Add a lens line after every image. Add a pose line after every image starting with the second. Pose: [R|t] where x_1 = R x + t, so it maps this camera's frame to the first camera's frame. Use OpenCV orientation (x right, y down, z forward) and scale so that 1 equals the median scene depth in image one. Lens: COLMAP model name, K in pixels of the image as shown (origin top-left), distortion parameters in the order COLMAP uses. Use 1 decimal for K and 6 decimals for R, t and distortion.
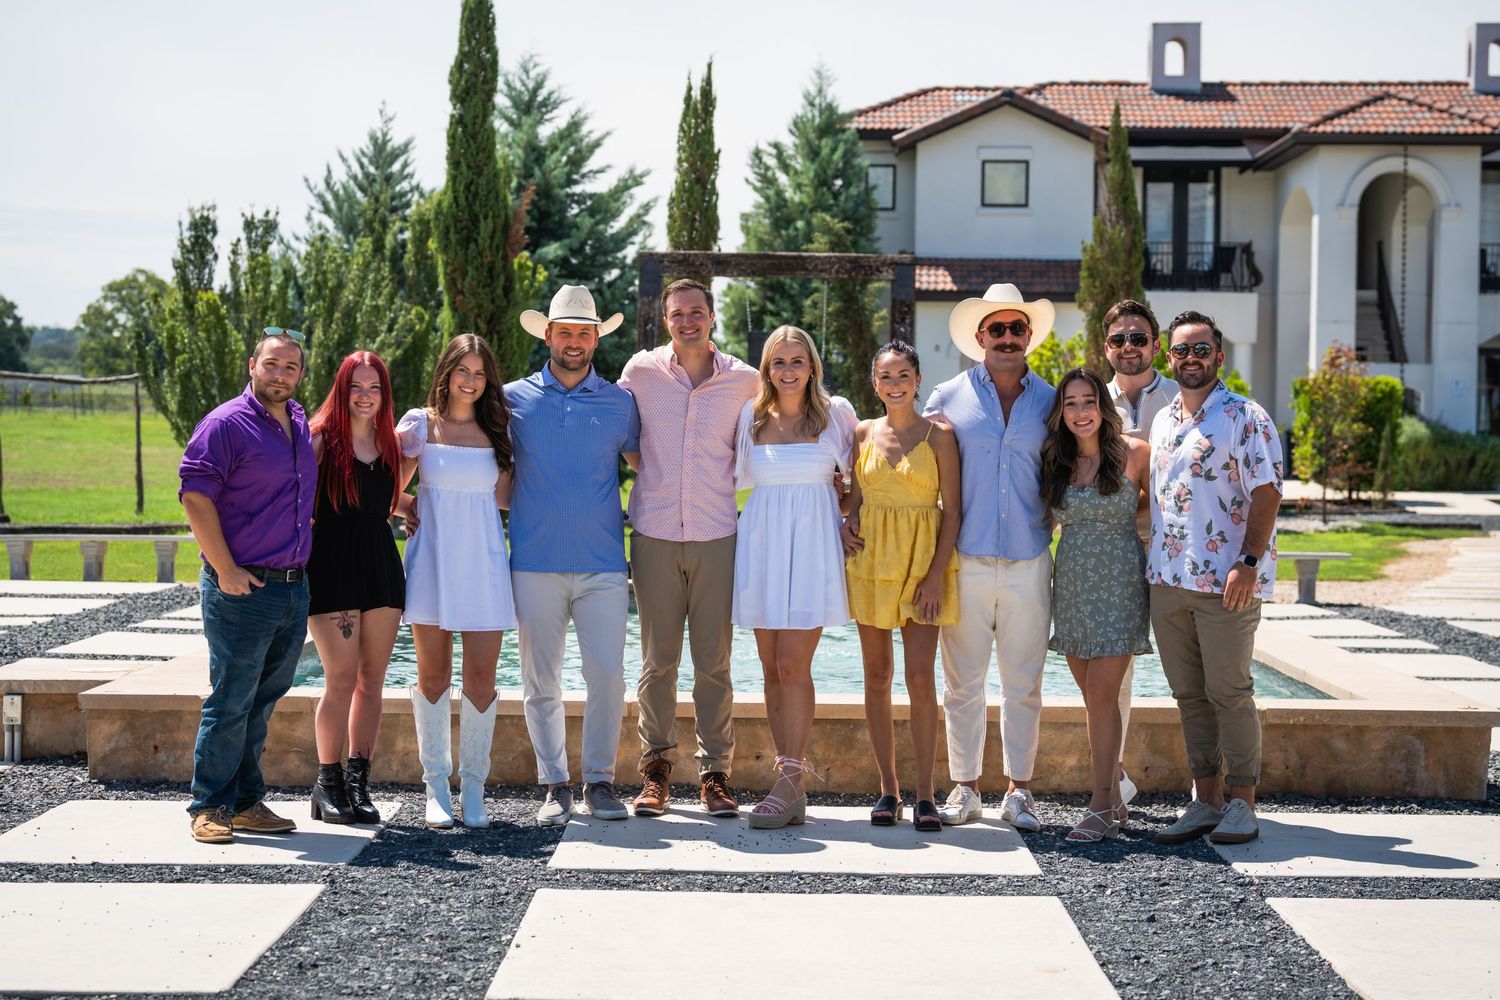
lens RADIAL K [[3713.5, 0, 746.4], [0, 3713.5, 502.4], [0, 0, 1]] dist [0.015342, 0.000000]
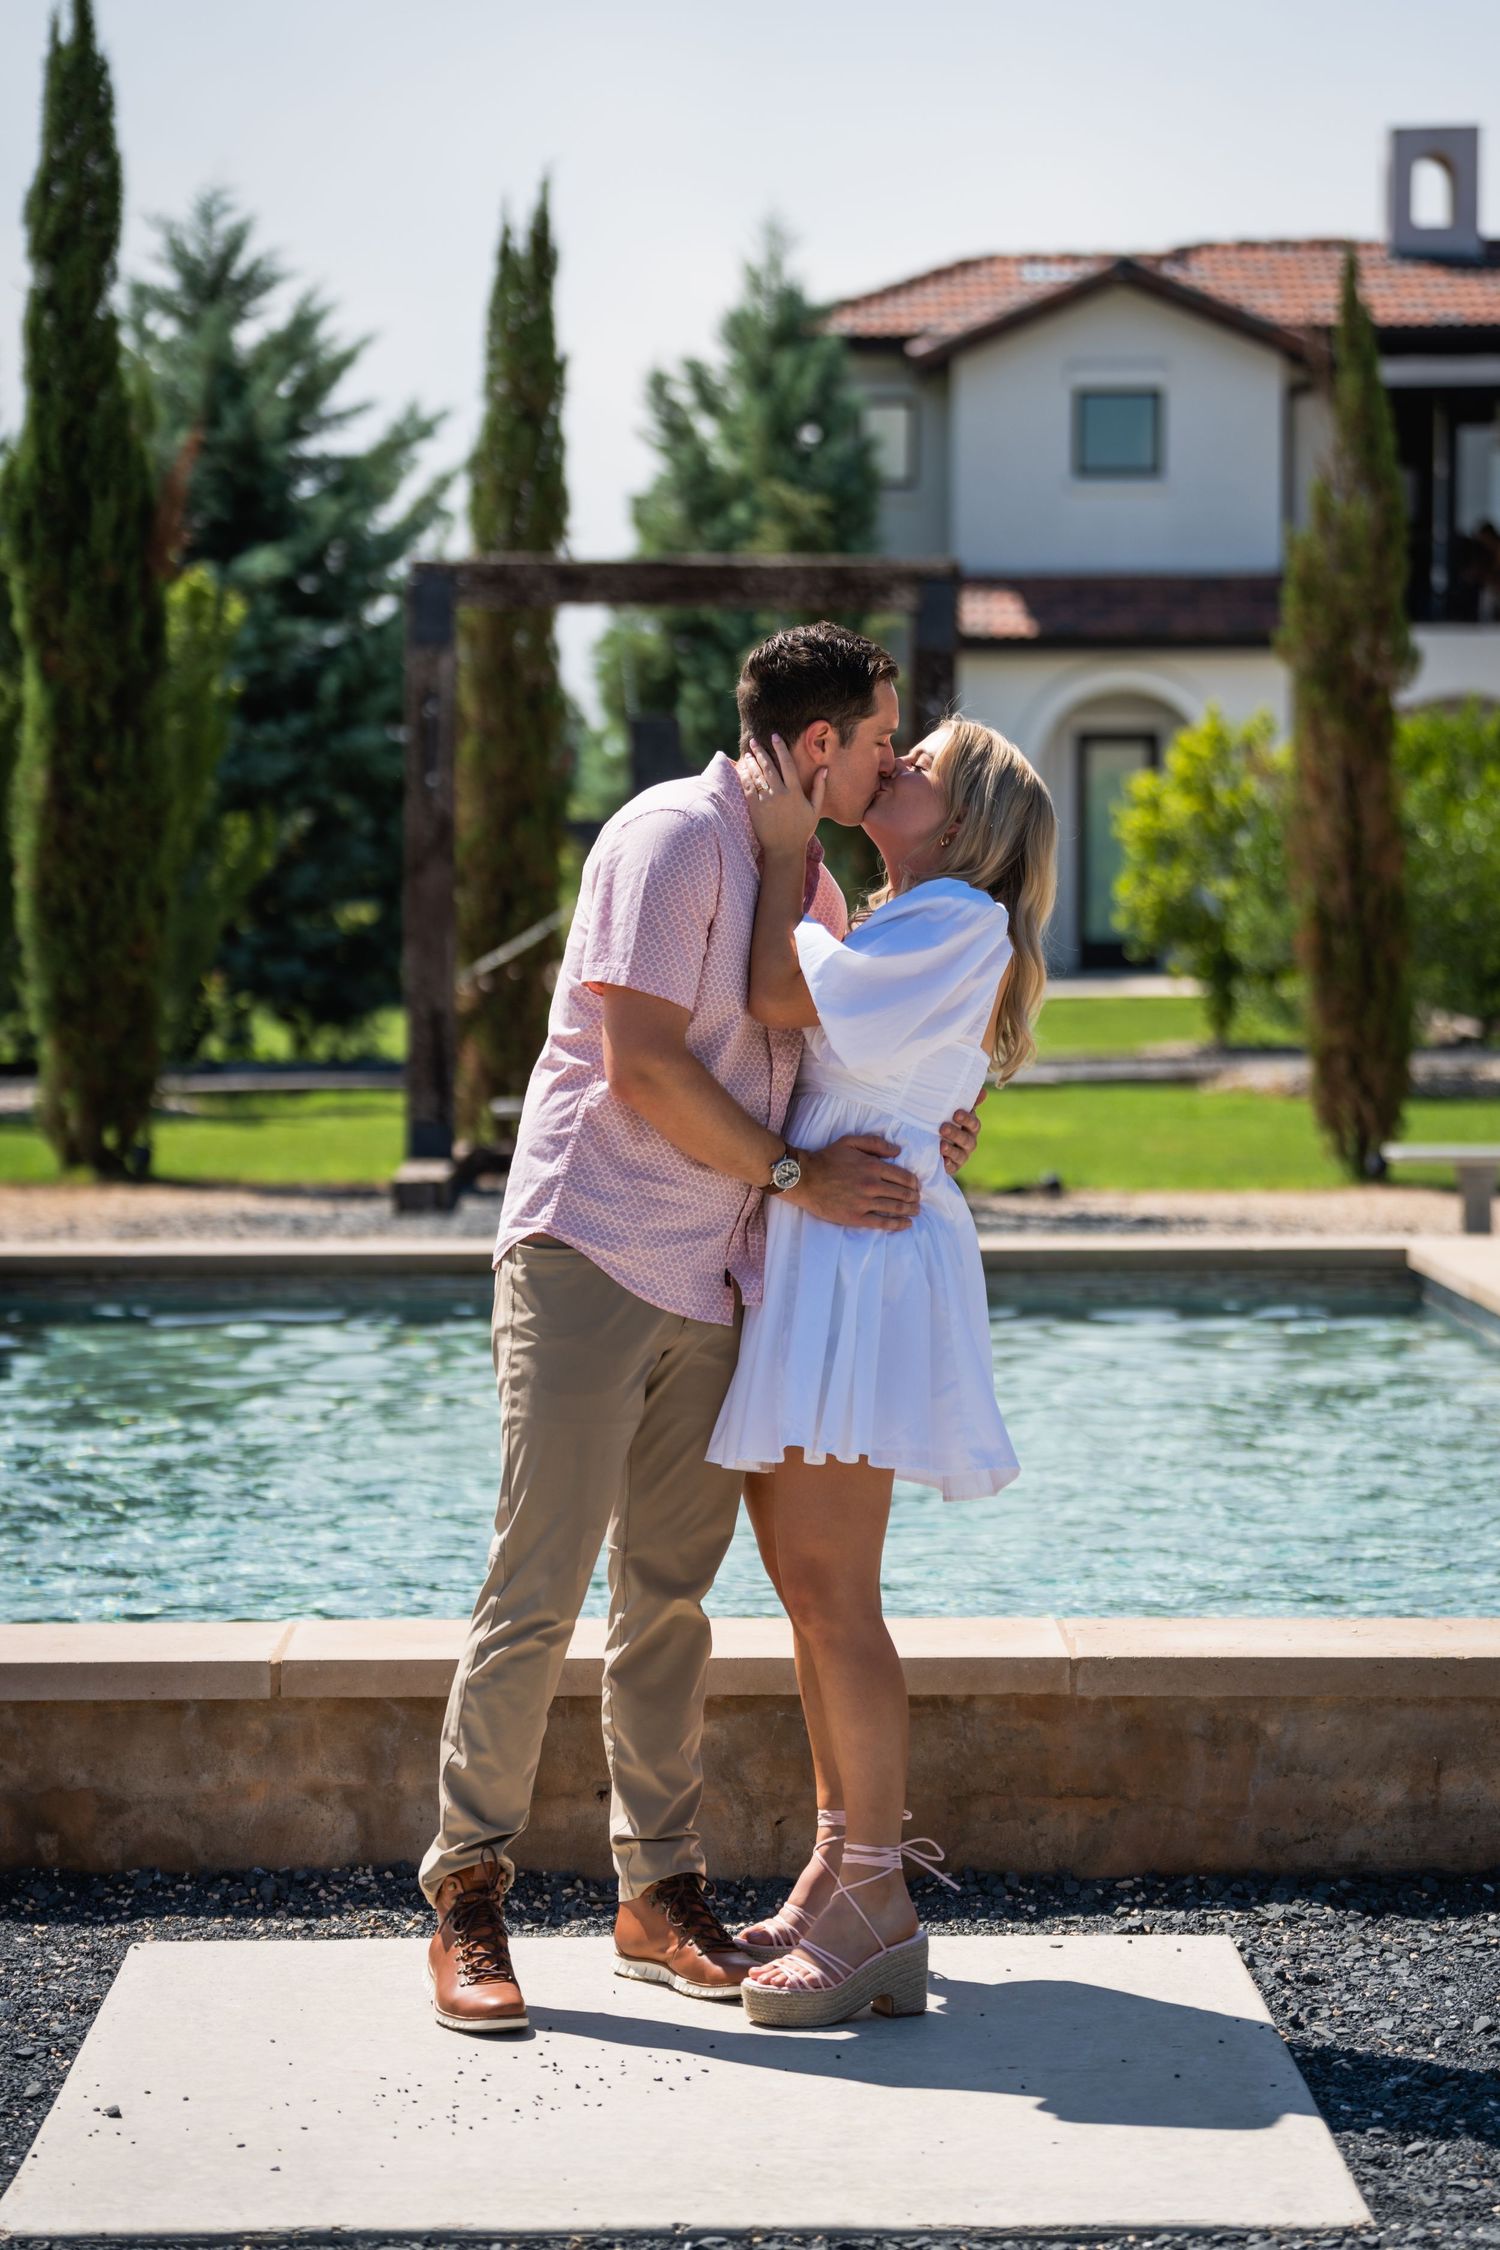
lens RADIAL K [[5719.1, 0, 766.9], [0, 5719.1, 1120.3], [0, 0, 1]] dist [0.153726, 0.000000]
pose [[0.999802, -0.014232, 0.013883, 0.006330], [0.013871, 0.999573, 0.025722, -0.009242], [-0.014243, -0.025524, 0.999573, 0.187424]]
